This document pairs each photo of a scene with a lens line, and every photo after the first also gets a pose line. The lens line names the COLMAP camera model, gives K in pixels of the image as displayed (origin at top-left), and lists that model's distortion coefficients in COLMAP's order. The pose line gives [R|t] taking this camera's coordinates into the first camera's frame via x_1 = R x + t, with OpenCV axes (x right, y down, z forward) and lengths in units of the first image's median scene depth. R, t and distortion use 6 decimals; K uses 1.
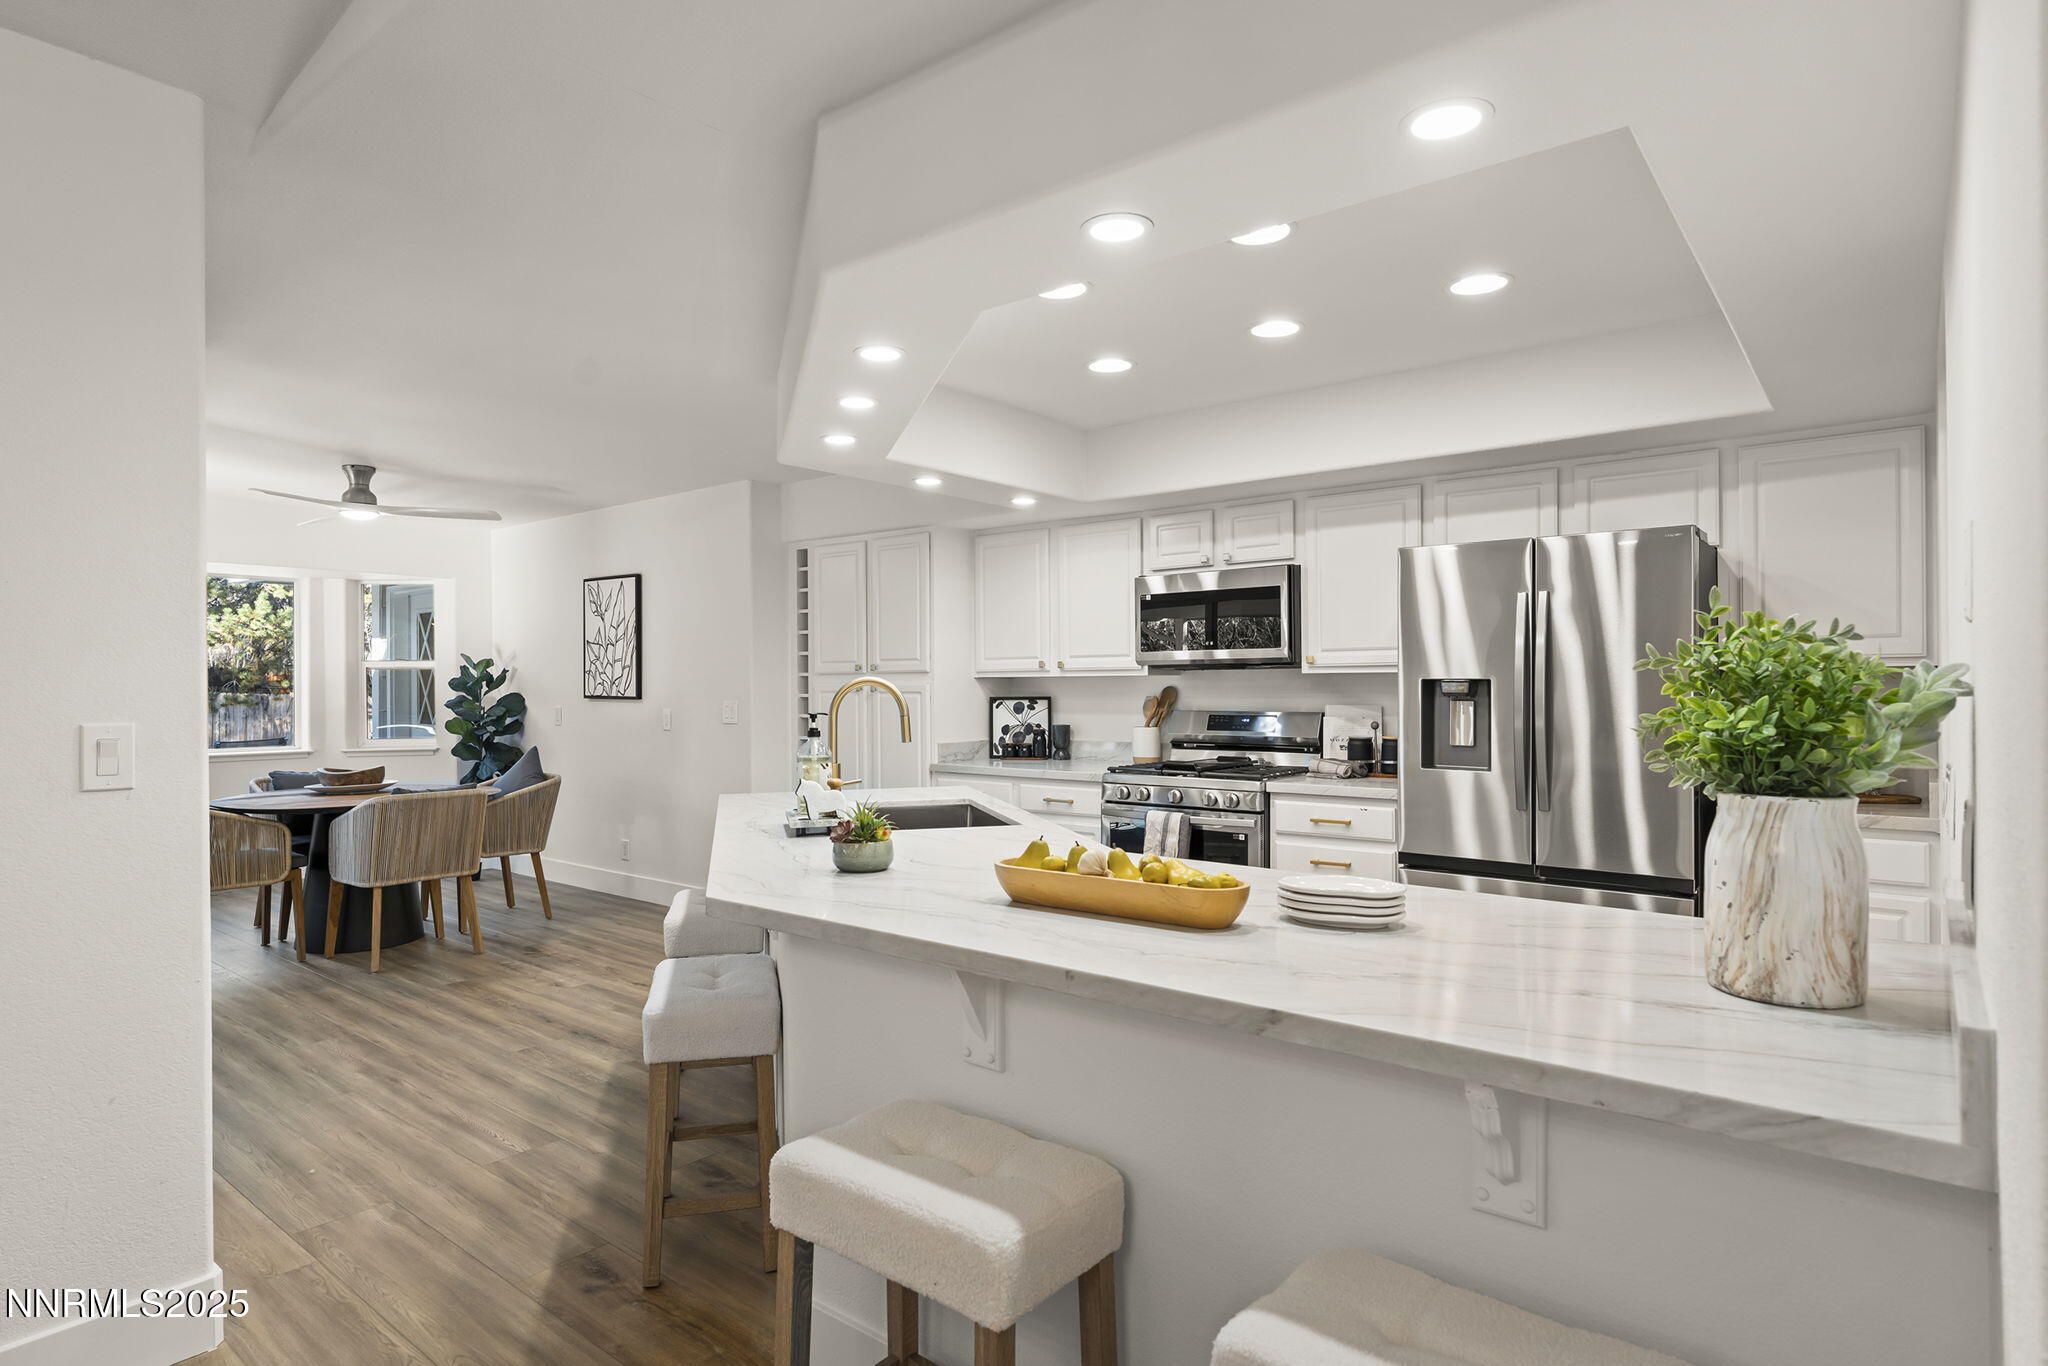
lens RADIAL K [[1100.1, 0, 1016.9], [0, 1100.1, 693.5], [0, 0, 1]] dist [-0.001762, 0.002429]
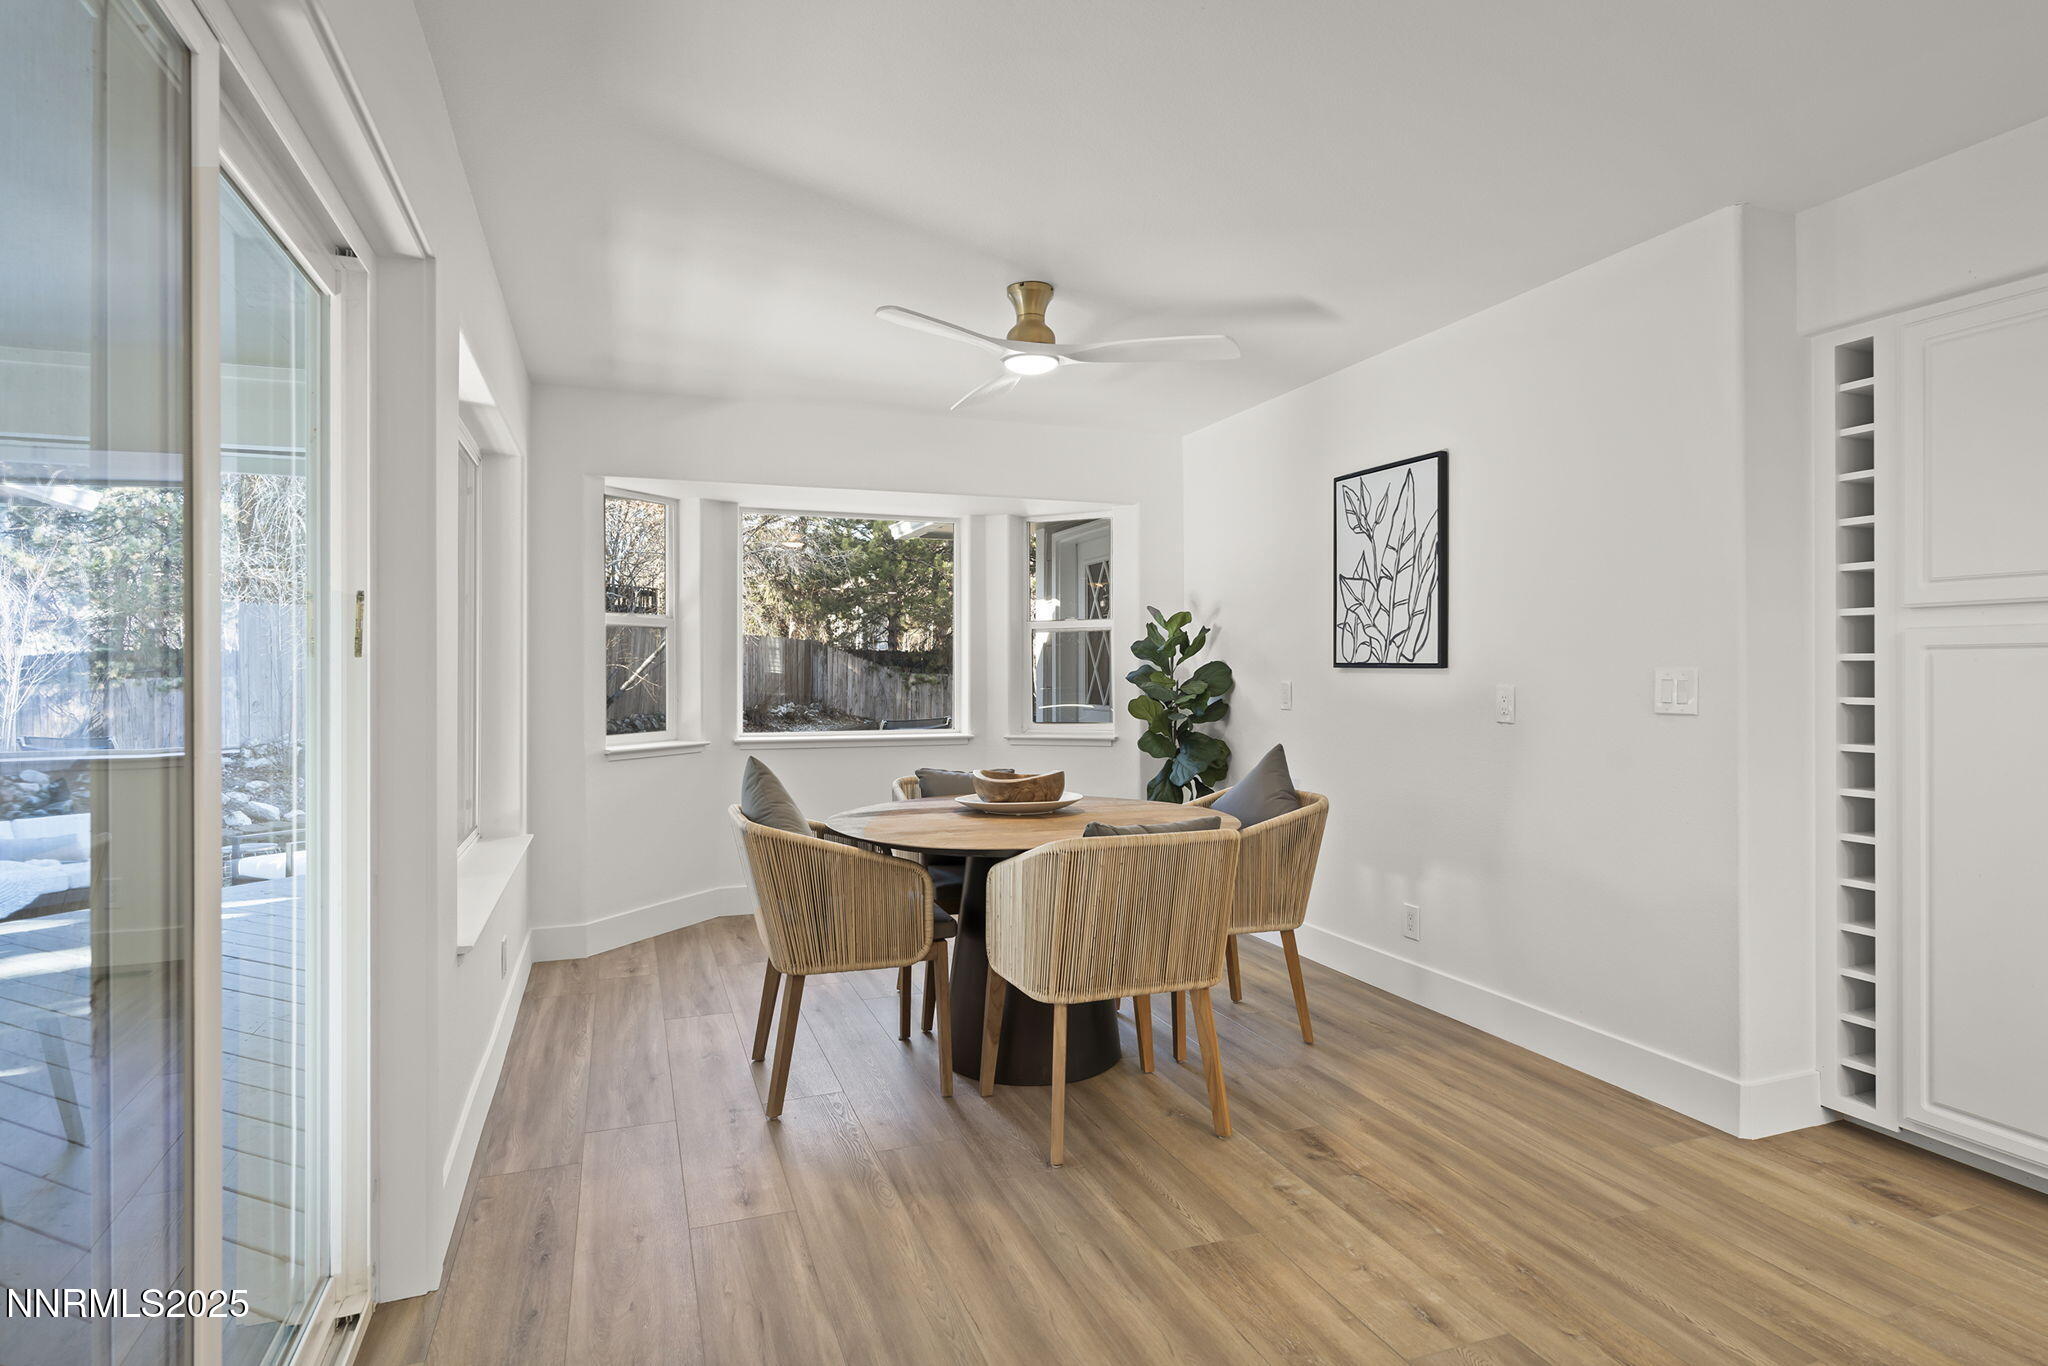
lens RADIAL K [[1100.1, 0, 1032.9], [0, 1100.1, 685.0], [0, 0, 1]] dist [-0.001762, 0.002429]
pose [[0.866164, 0.007763, -0.499700, -0.302760], [-0.004105, 0.999956, 0.008419, 0.012759], [0.499743, -0.005241, 0.866158, 0.490552]]
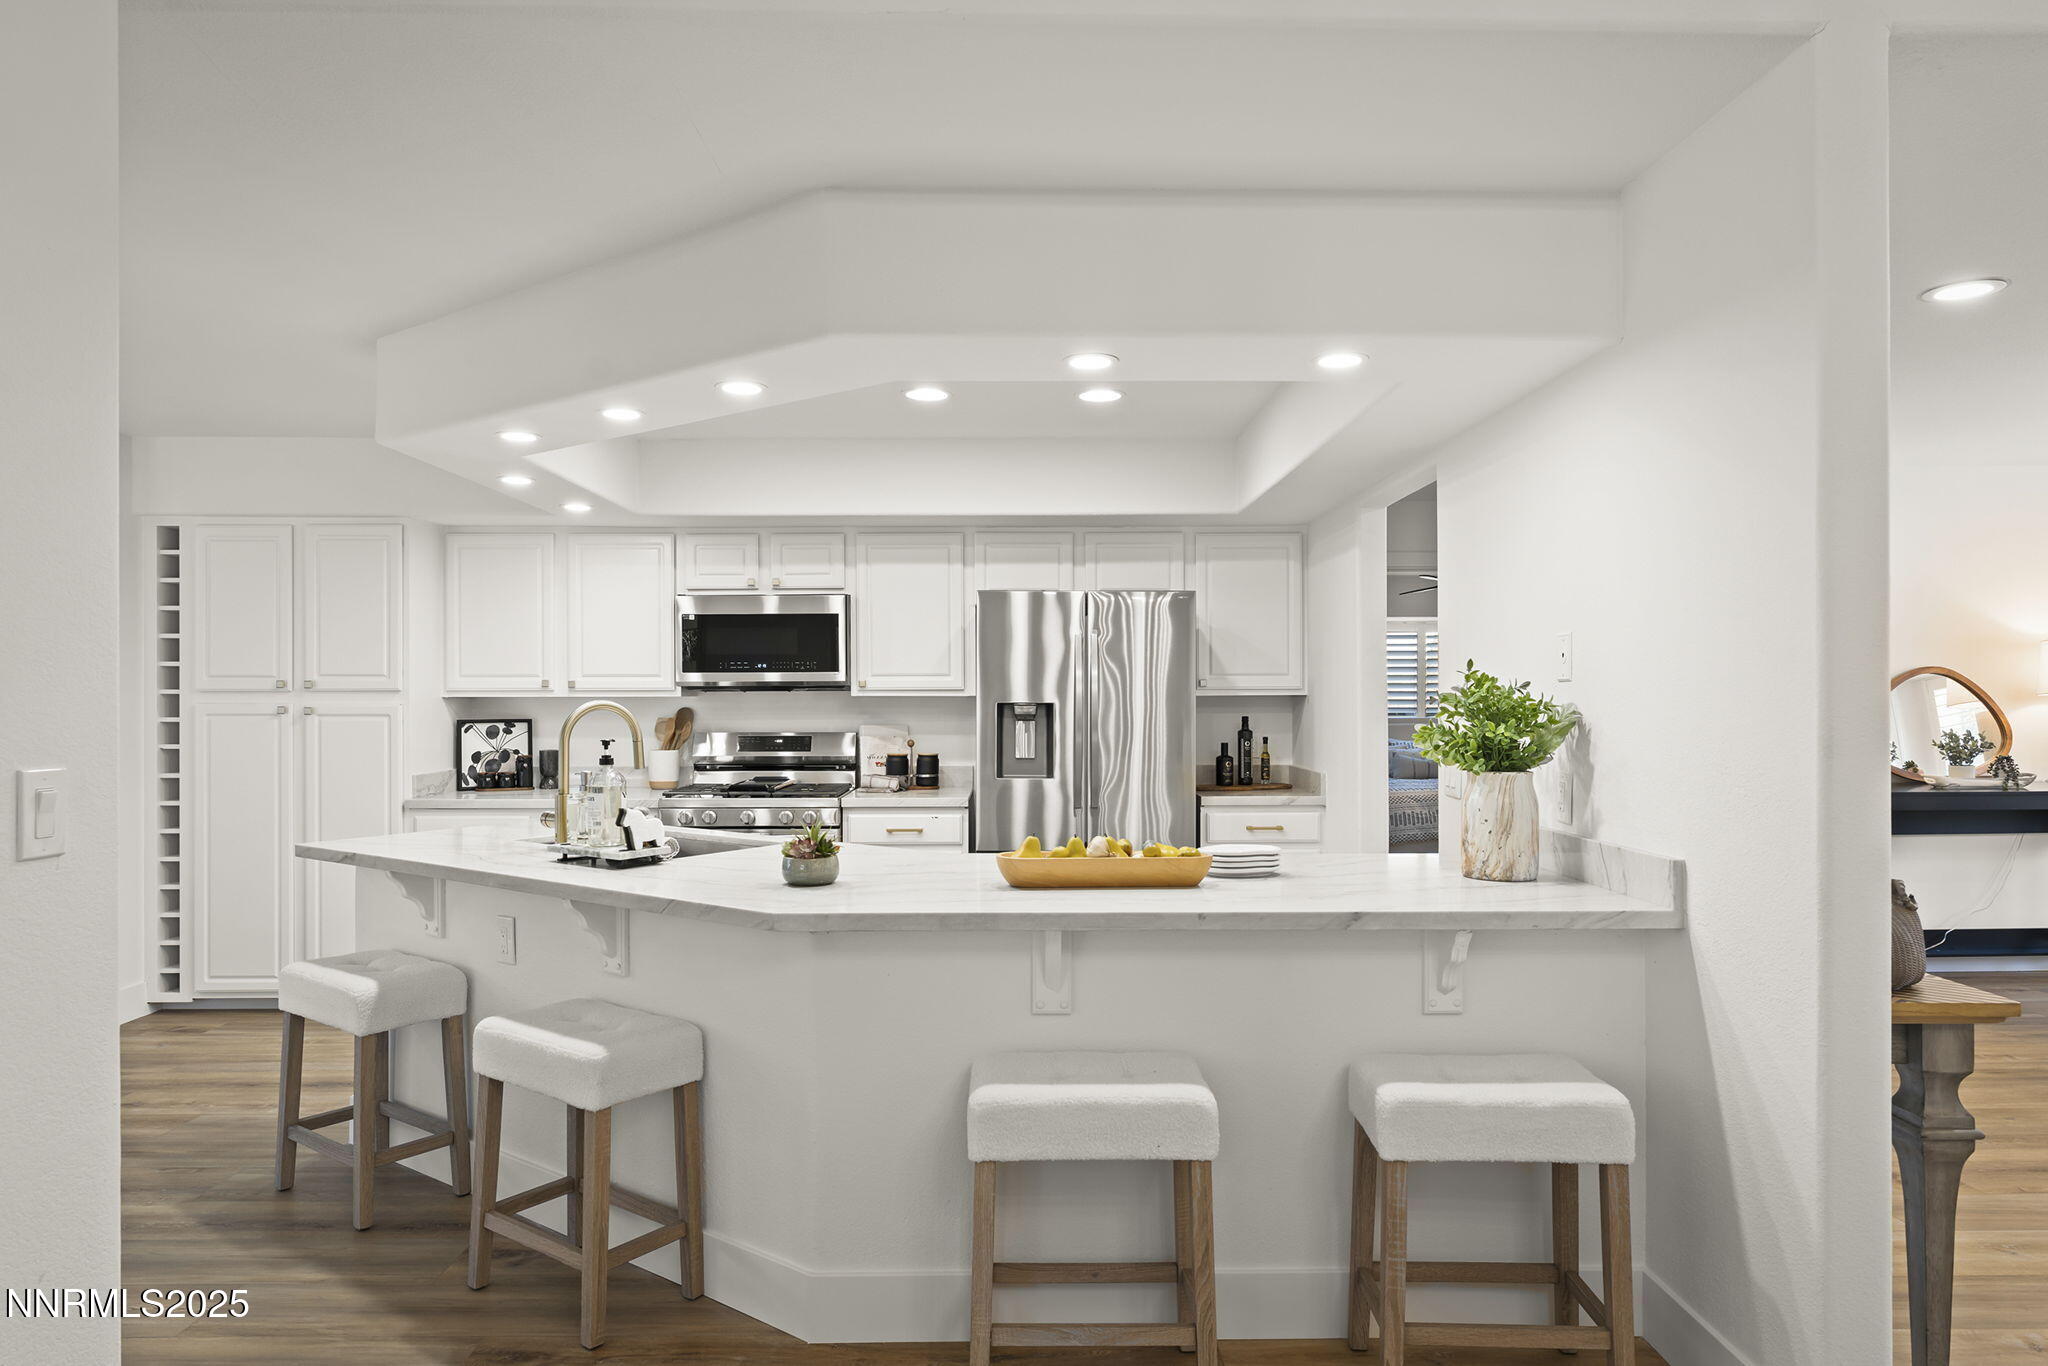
lens RADIAL K [[1274.1, 0, 976.0], [0, 1274.1, 680.0], [0, 0, 1]] dist [-0.000409, 0.002231]
pose [[0.774340, 0.011820, 0.632659, -0.367311], [0.002730, 0.999754, -0.022020, -0.005265], [-0.632763, 0.018778, 0.774118, -0.032780]]
